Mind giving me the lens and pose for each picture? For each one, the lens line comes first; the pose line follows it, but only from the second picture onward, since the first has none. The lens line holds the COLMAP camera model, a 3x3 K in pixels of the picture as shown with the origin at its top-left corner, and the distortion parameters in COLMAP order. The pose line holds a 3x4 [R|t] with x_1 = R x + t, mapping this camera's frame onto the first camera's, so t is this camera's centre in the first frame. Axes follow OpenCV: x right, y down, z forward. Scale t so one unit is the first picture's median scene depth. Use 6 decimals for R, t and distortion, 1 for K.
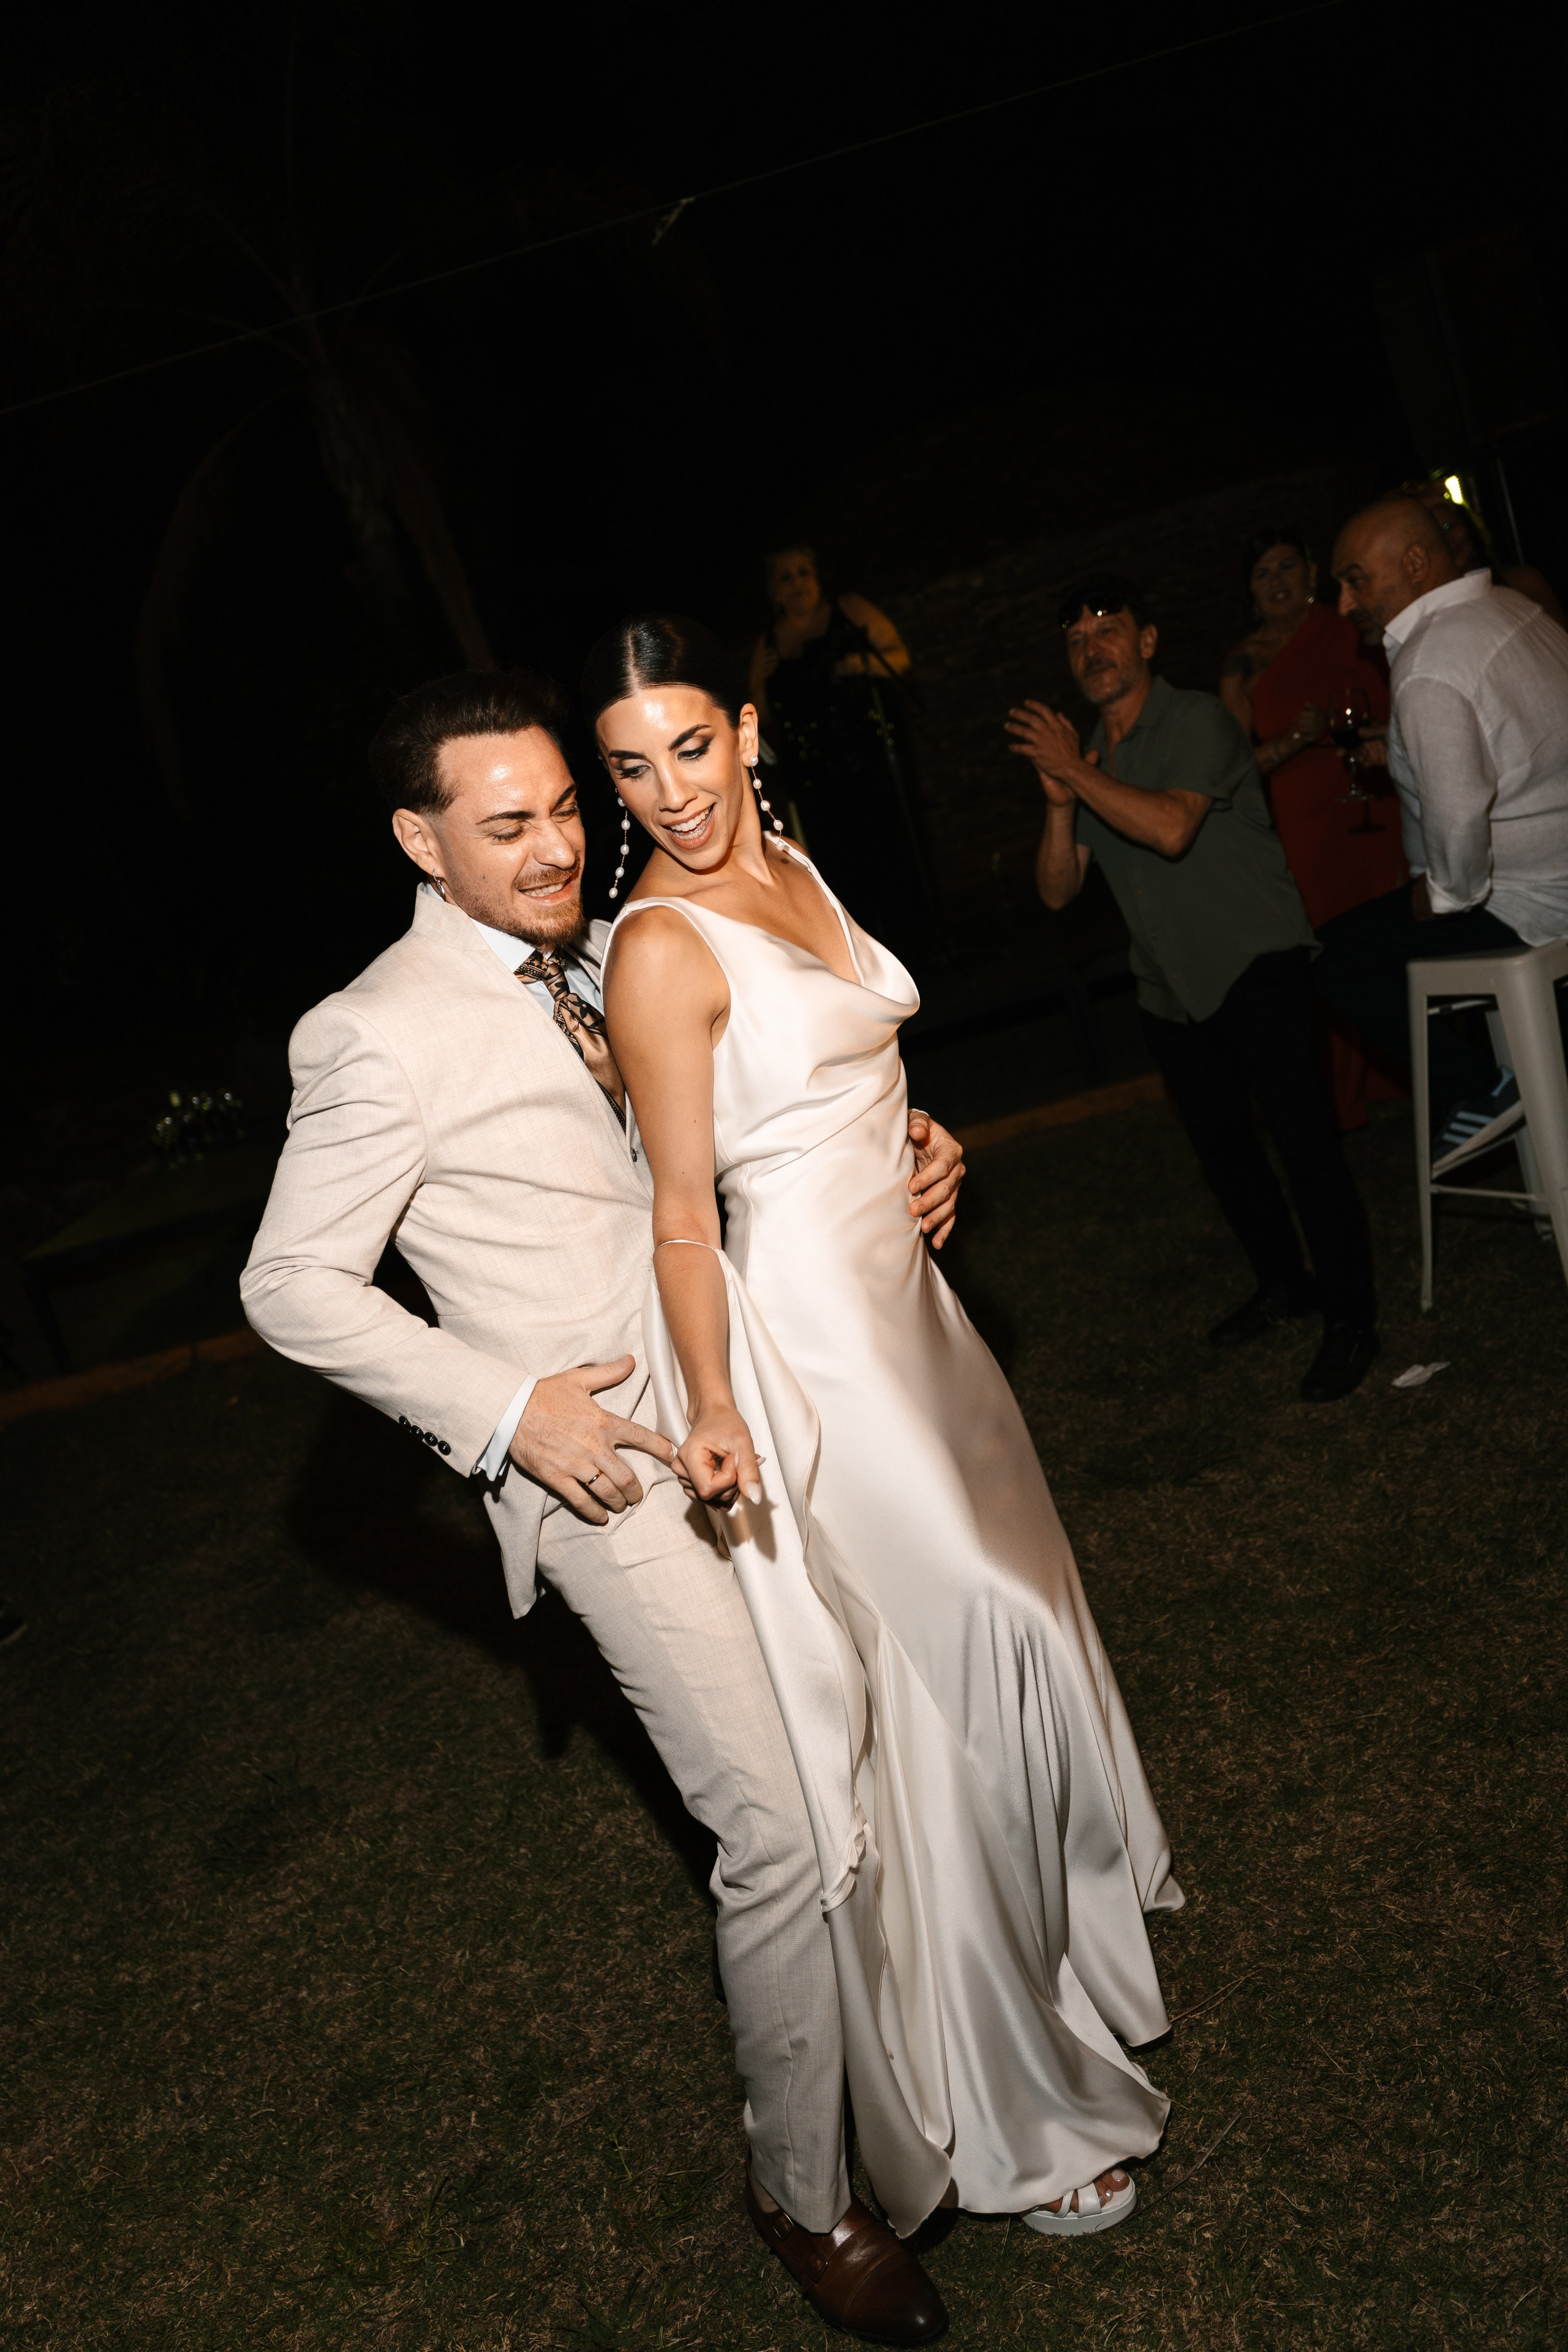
lens RADIAL K [[1814.0, 0, 800.7], [0, 1814.0, 1168.5], [0, 0, 1]] dist [0.029011, -0.054063]
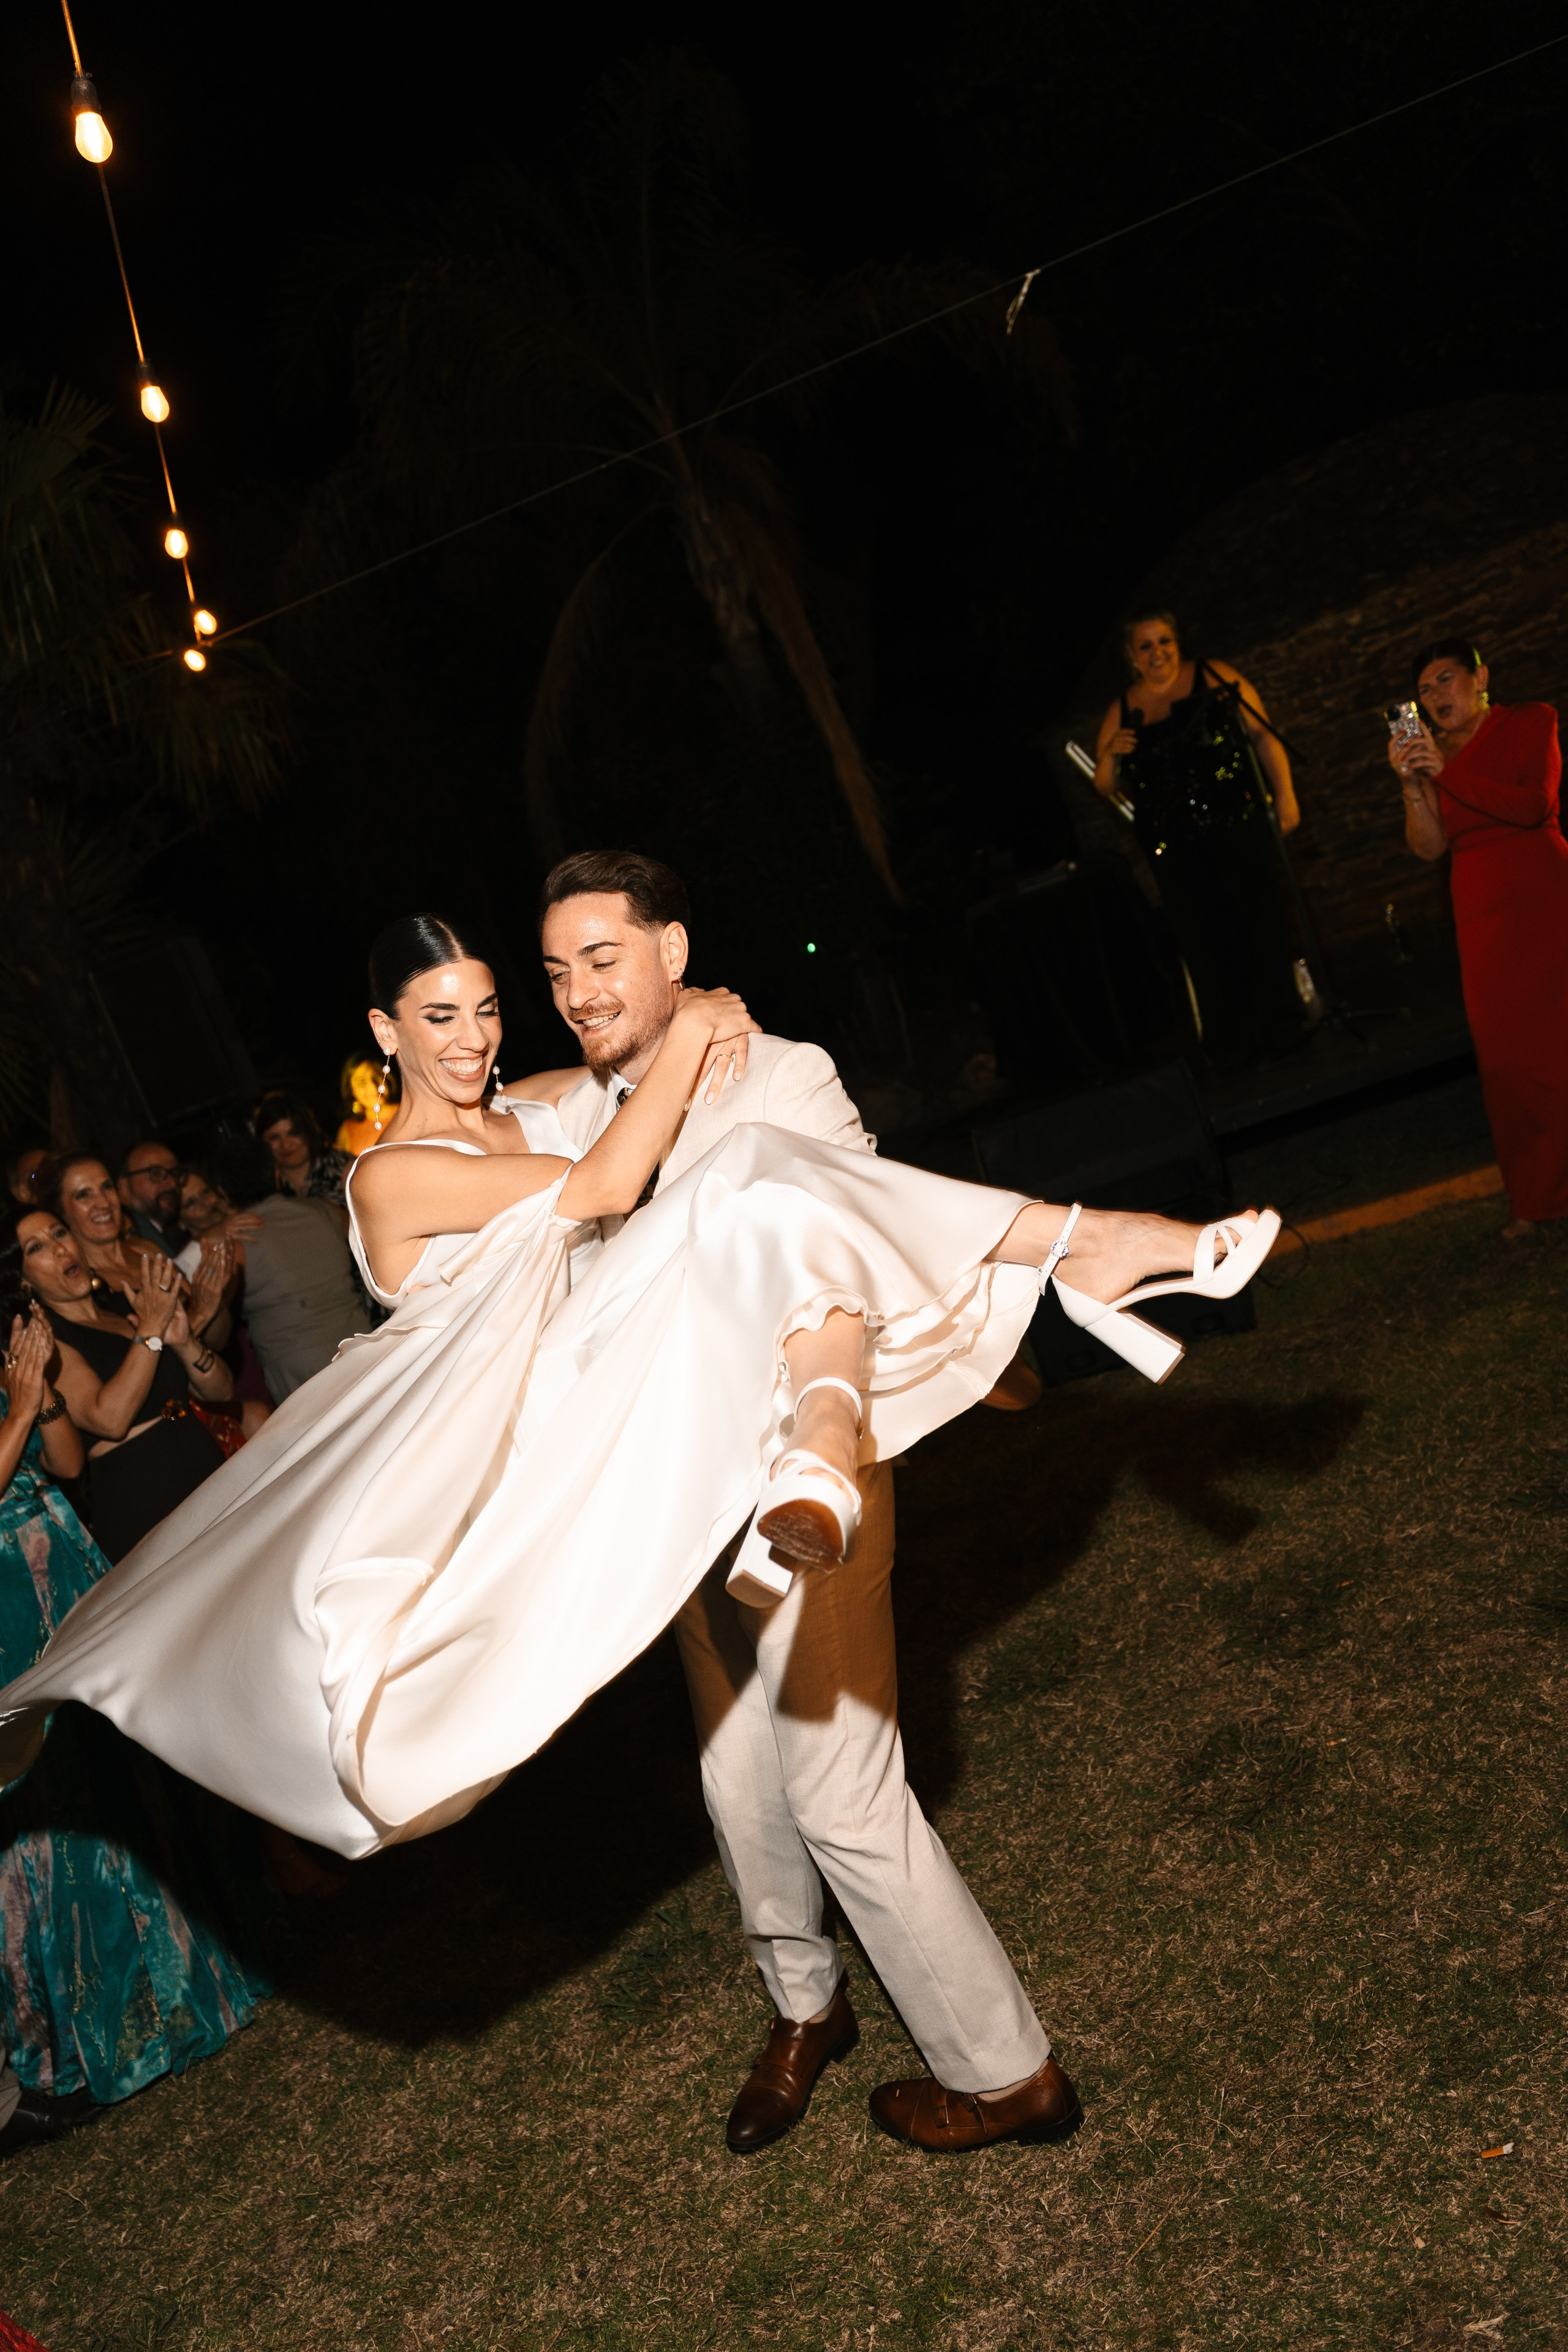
lens RADIAL K [[1814.0, 0, 806.4], [0, 1814.0, 1173.7], [0, 0, 1]] dist [0.029011, -0.054063]
pose [[0.977970, -0.040128, -0.204851, -0.000233], [0.033689, 0.998825, -0.034829, -0.031089], [0.206008, 0.027161, 0.978173, 0.057198]]
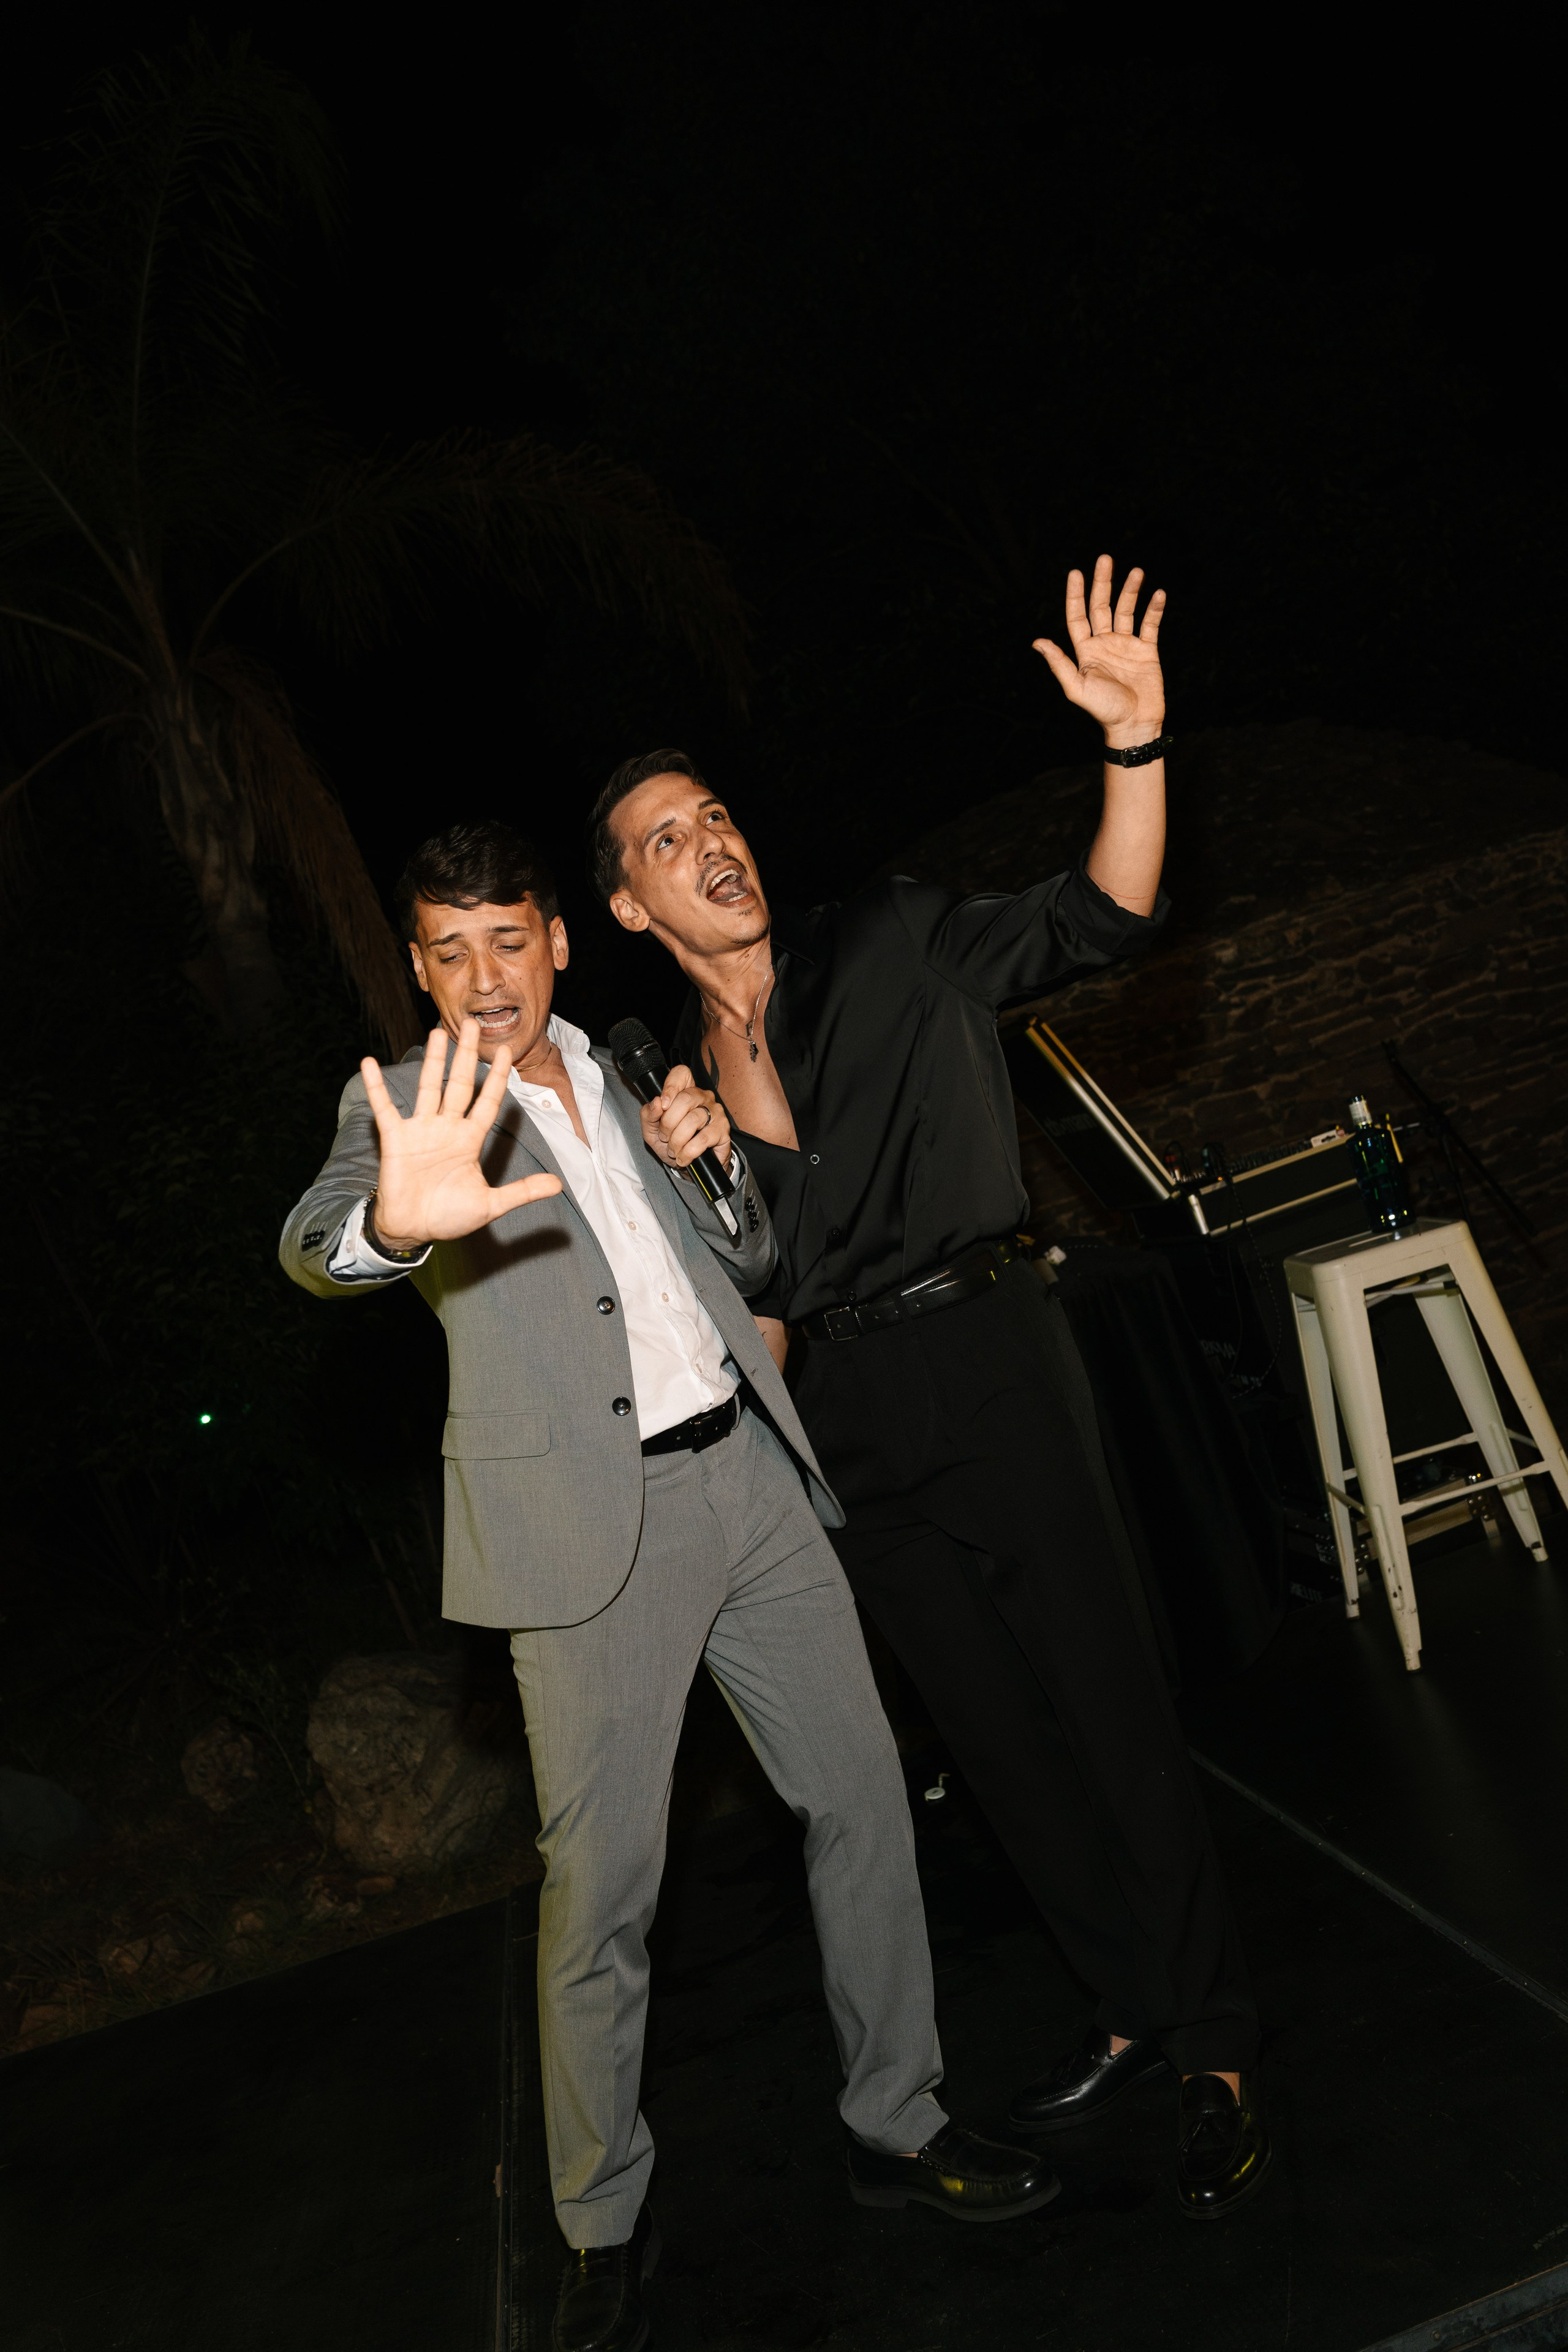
lens RADIAL K [[1903.6, 0, 820.2], [0, 1903.6, 1173.0], [0, 0, 1]] dist [-0.018452, -0.012279]
pose [[0.992446, -0.019113, 0.121186, -0.420914], [0.051970, 0.960280, -0.274154, -0.249149], [-0.111132, 0.278381, 0.954020, 1.352642]]
